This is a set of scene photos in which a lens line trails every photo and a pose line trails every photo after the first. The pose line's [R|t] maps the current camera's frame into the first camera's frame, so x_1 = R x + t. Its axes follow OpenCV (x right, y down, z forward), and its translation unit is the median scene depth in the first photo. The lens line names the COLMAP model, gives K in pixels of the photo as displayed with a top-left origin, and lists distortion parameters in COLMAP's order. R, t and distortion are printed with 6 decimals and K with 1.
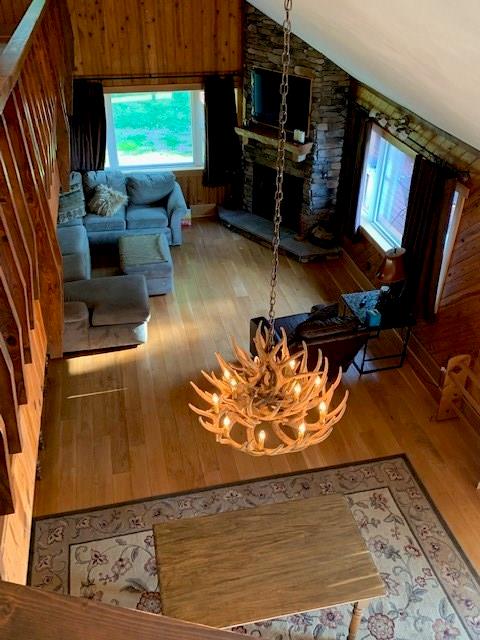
lens RADIAL K [[570.5, 0, 240.0], [0, 570.5, 320.0], [0, 0, 1]] dist [0.000123, -0.007288]
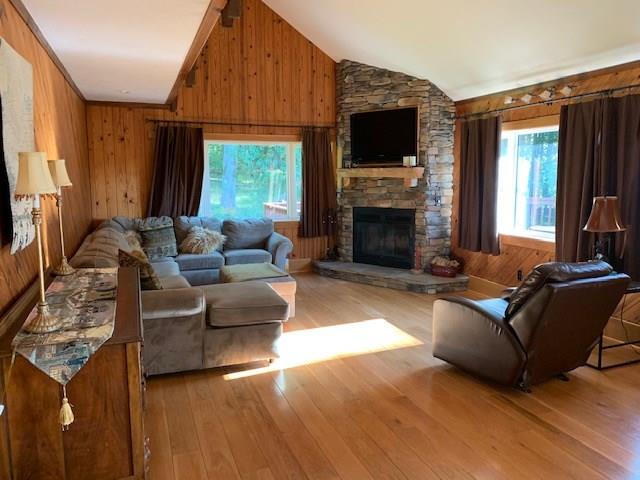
lens RADIAL K [[478.7, 0, 303.1], [0, 478.7, 238.1], [0, 0, 1]] dist [0.103091, 0.000262]
pose [[0.993986, -0.030552, 0.105155, -0.160390], [0.075728, 0.885425, -0.458571, 0.150537], [-0.079097, 0.463776, 0.882414, 0.330981]]
